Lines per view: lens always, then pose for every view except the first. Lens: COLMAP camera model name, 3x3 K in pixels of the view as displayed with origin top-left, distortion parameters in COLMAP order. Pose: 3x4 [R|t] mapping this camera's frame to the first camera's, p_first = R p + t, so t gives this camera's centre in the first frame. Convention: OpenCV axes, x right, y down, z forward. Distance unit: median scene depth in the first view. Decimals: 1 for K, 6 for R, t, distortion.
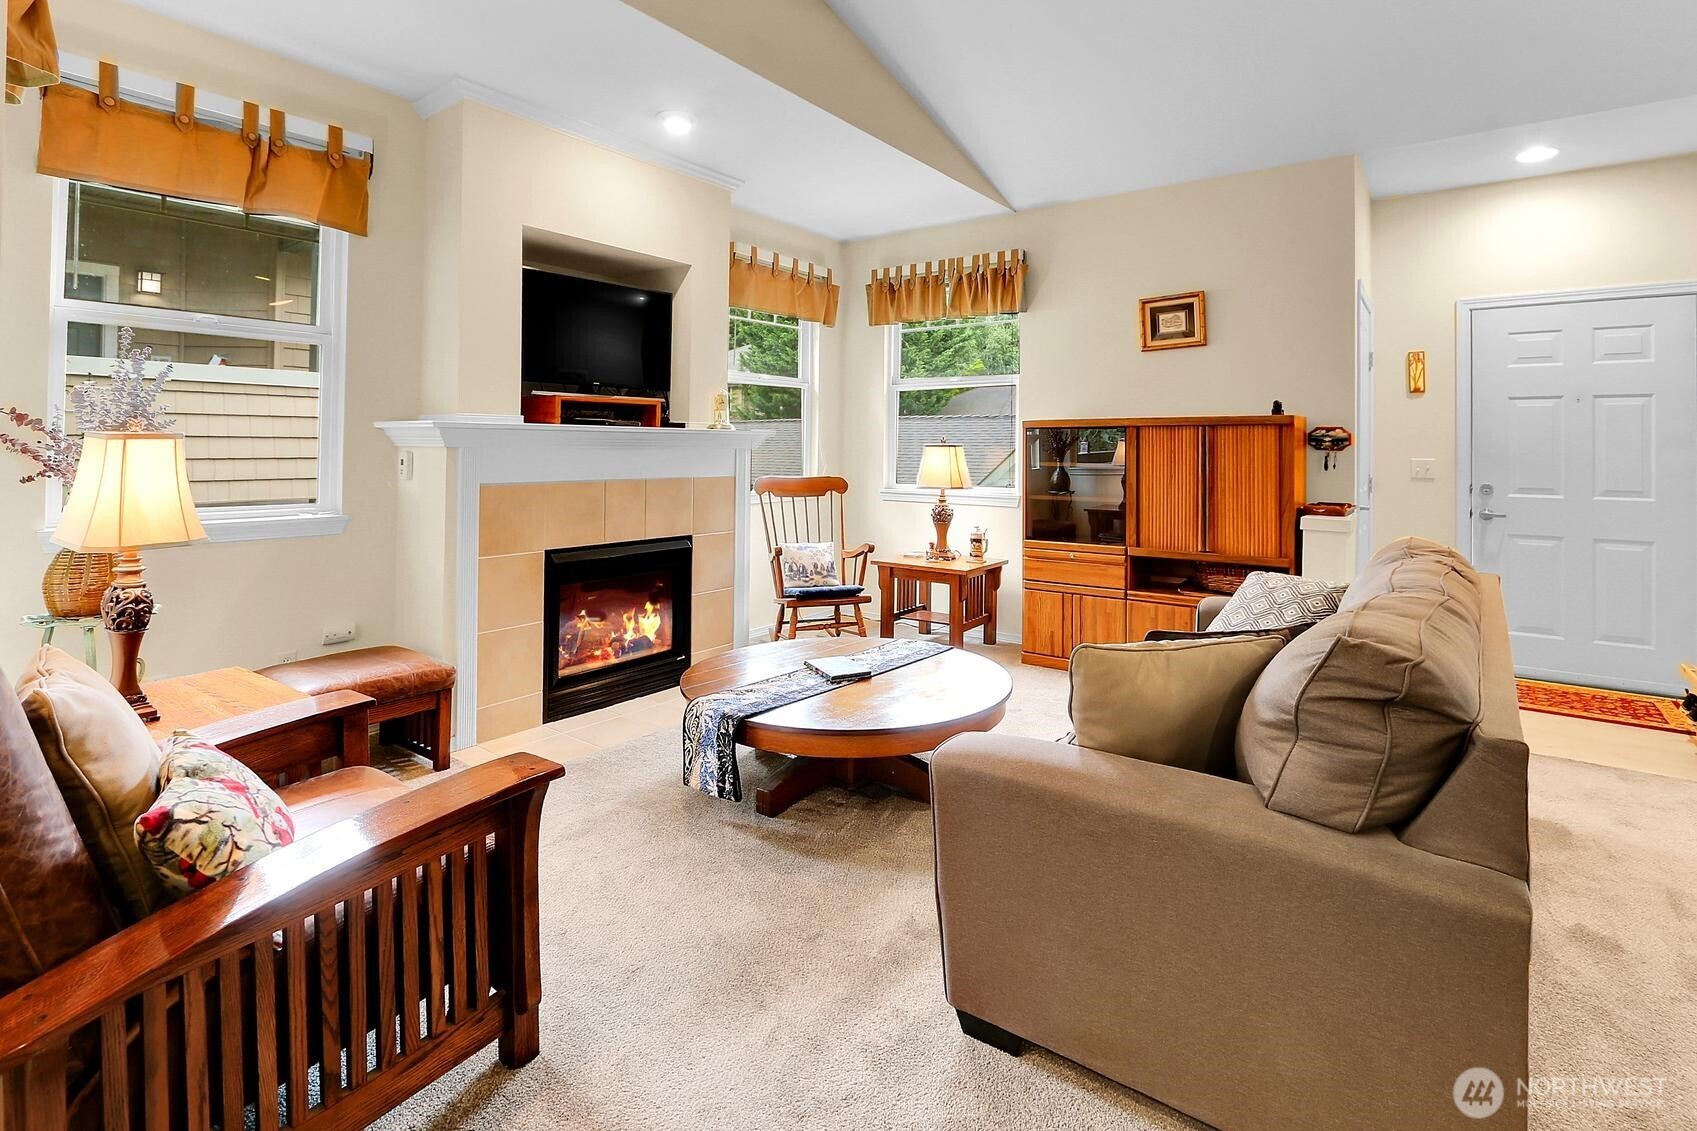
lens RADIAL K [[825.4, 0, 891.6], [0, 825.4, 442.5], [0, 0, 1]] dist [-0.015315, 0.001640]
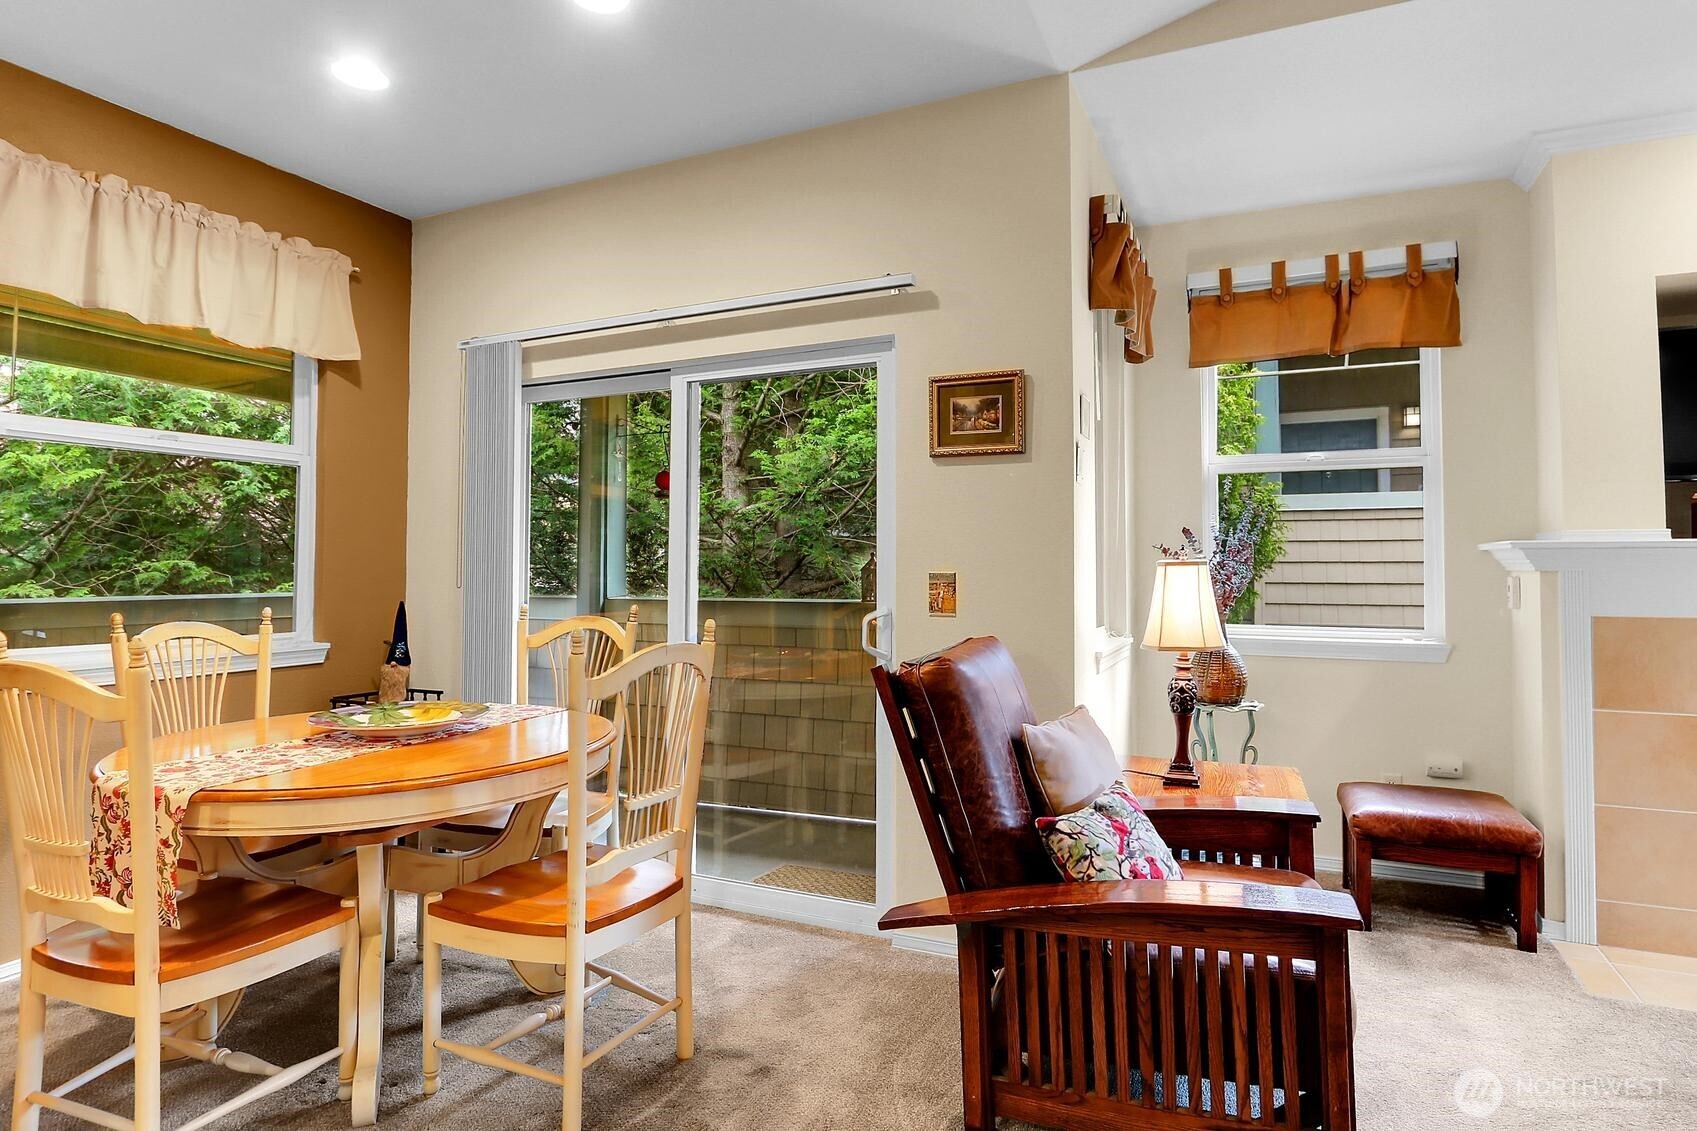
lens RADIAL K [[909.5, 0, 848.8], [0, 909.5, 553.0], [0, 0, 1]] dist [0.002605, -0.001697]
pose [[0.197972, -0.023662, -0.979922, 0.254616], [0.008225, 0.999714, -0.022478, 0.002223], [0.980173, -0.003609, 0.198110, 0.124208]]
